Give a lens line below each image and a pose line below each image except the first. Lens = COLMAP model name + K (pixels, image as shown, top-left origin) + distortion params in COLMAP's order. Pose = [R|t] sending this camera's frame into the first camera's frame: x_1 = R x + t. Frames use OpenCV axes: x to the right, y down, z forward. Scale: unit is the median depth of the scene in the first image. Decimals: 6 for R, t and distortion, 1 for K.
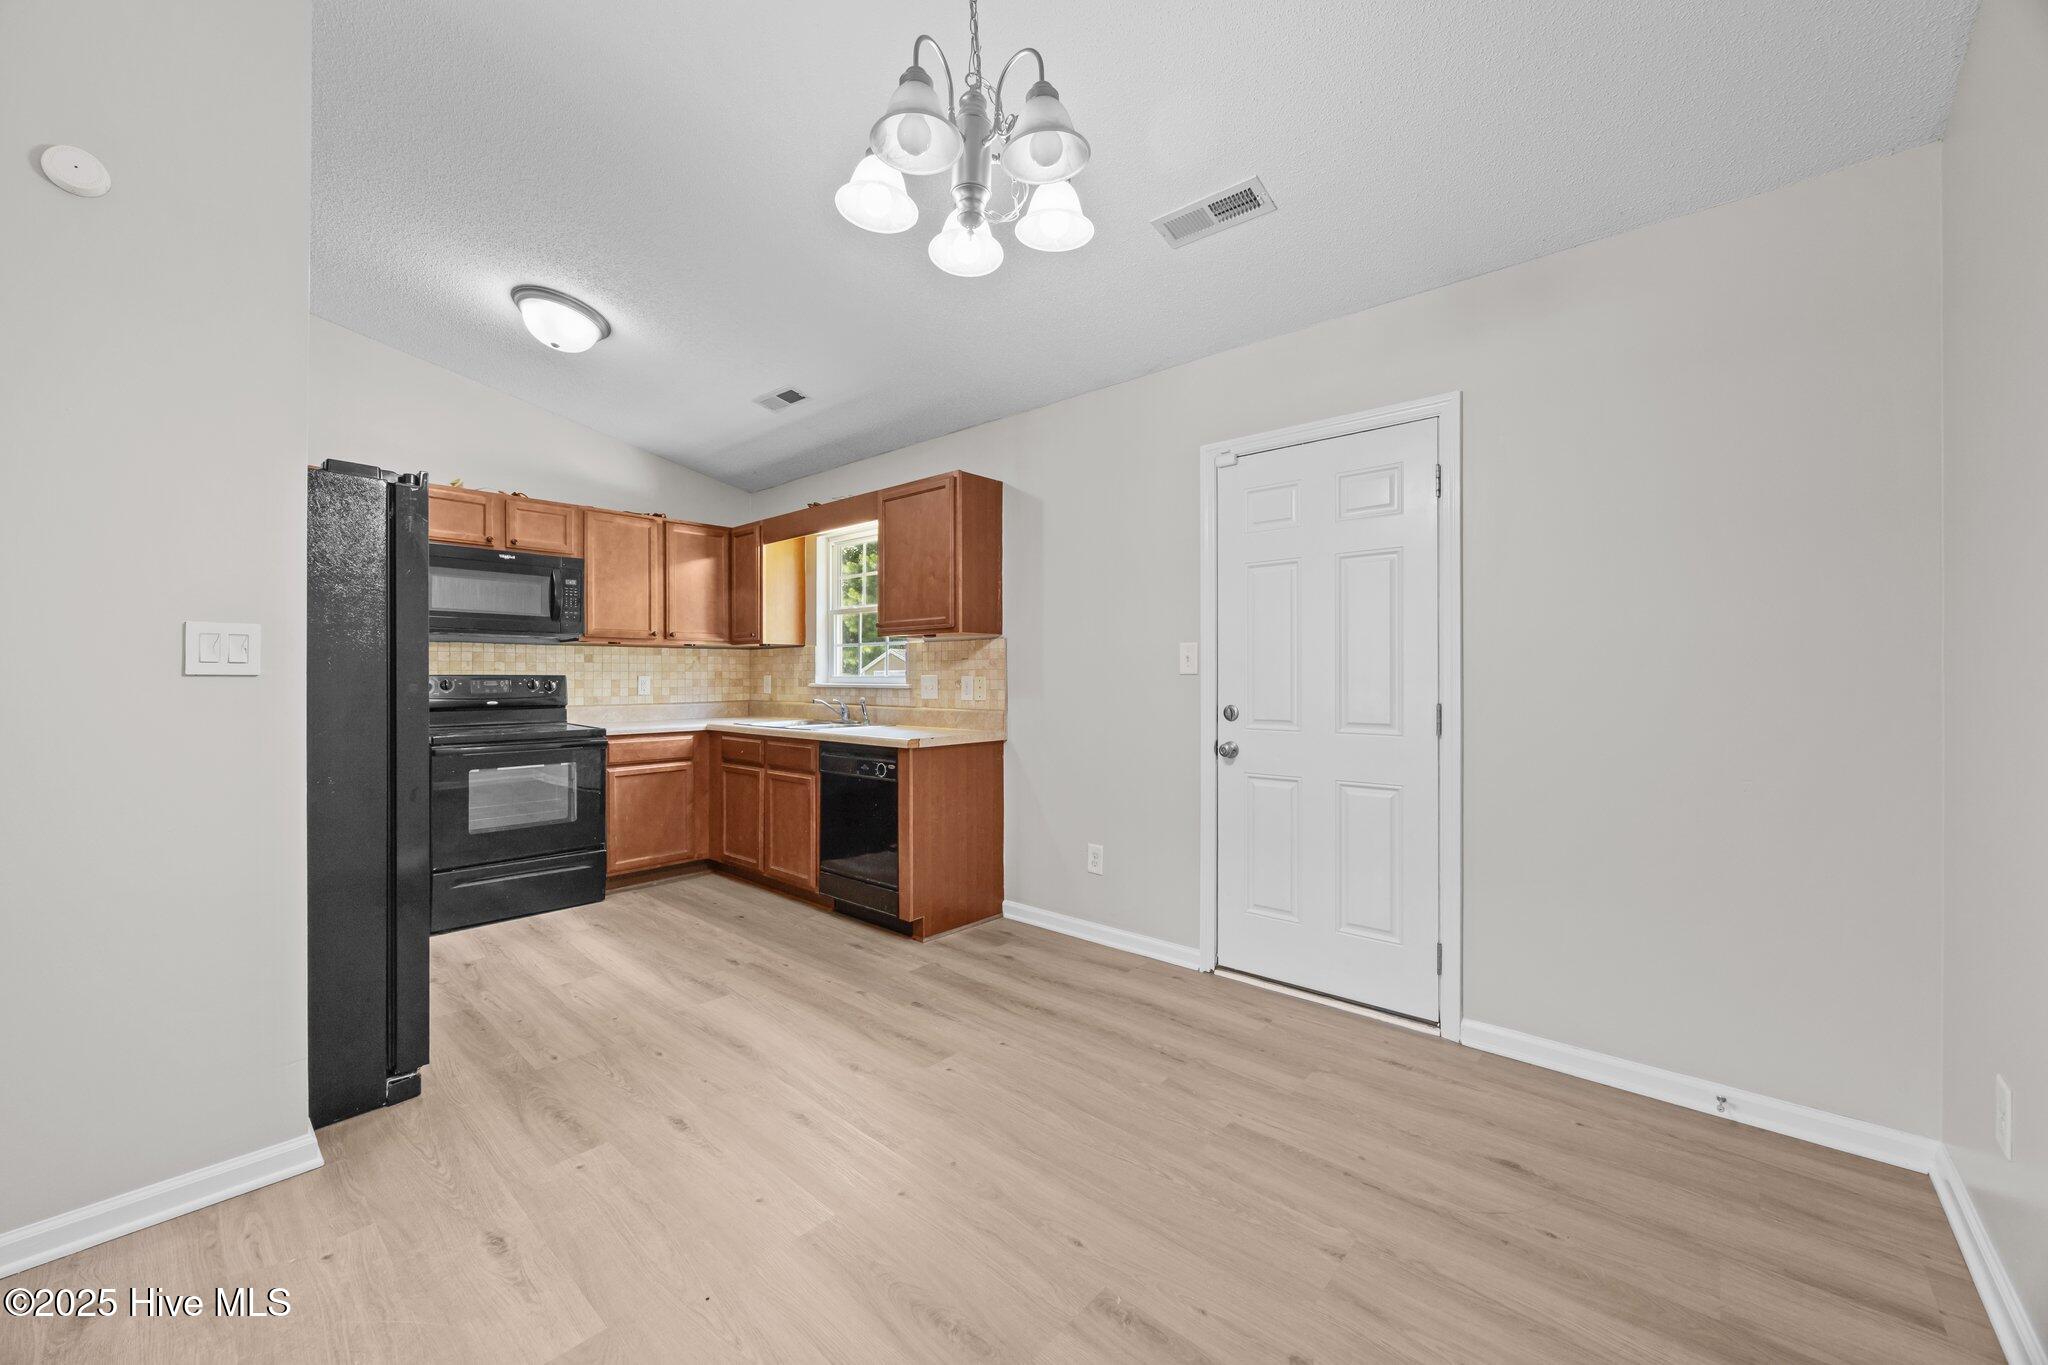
lens RADIAL K [[791.2, 0, 1023.0], [0, 791.2, 681.8], [0, 0, 1]] dist [-0.001023, -0.000396]
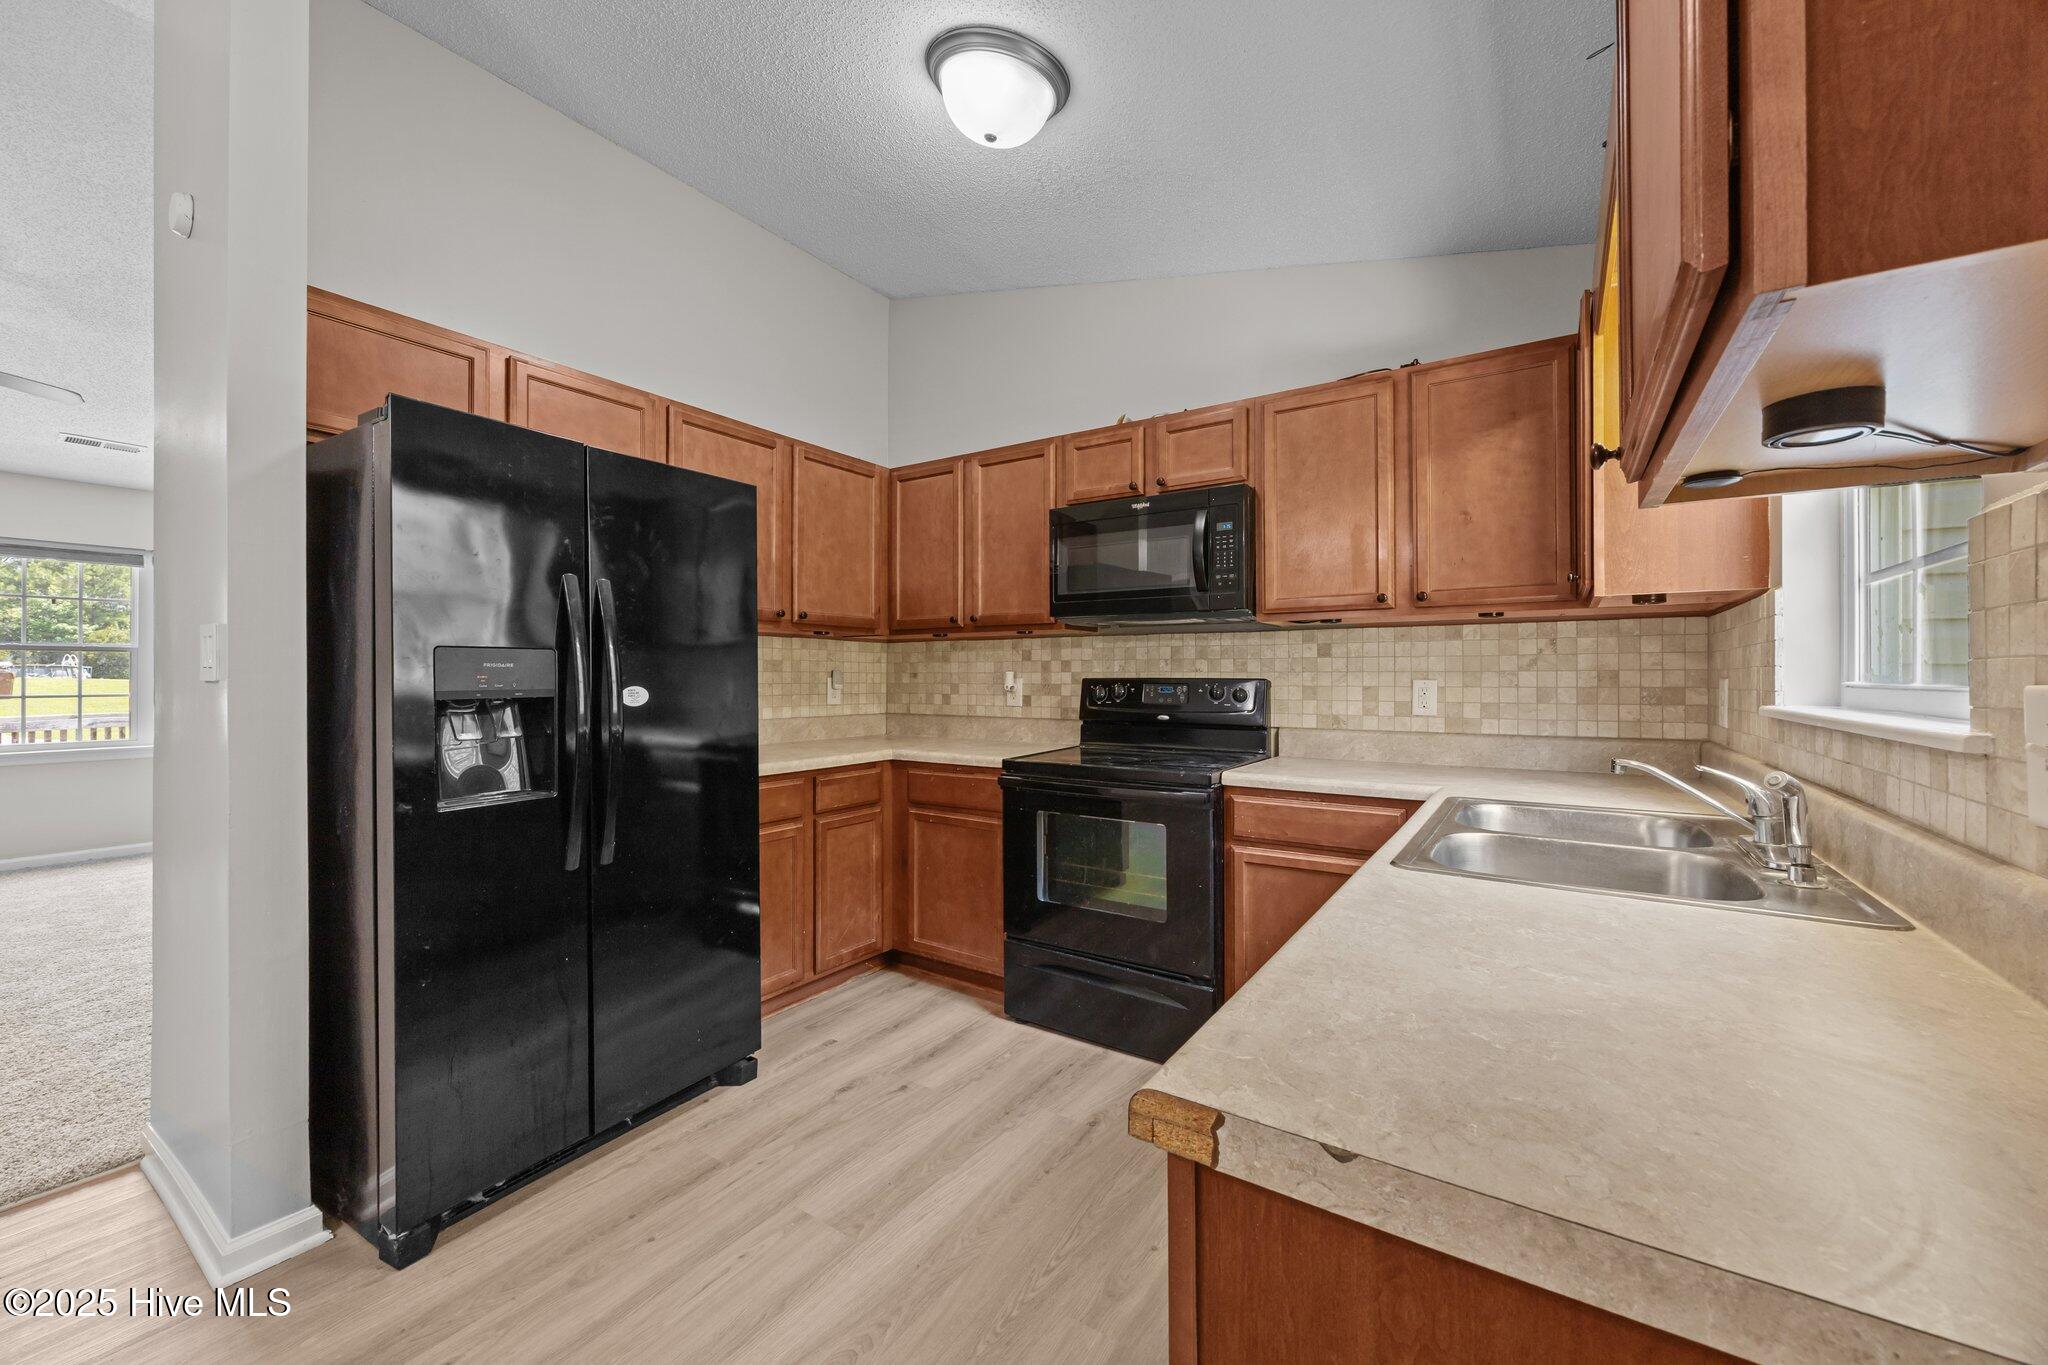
lens RADIAL K [[786.1, 0, 1026.4], [0, 786.1, 677.8], [0, 0, 1]] dist [-0.000315, -0.000143]
pose [[0.141815, 0.000646, -0.989893, 0.007275], [-0.008606, 0.999963, -0.000580, -0.007036], [0.989856, 0.008601, 0.141815, 0.745836]]
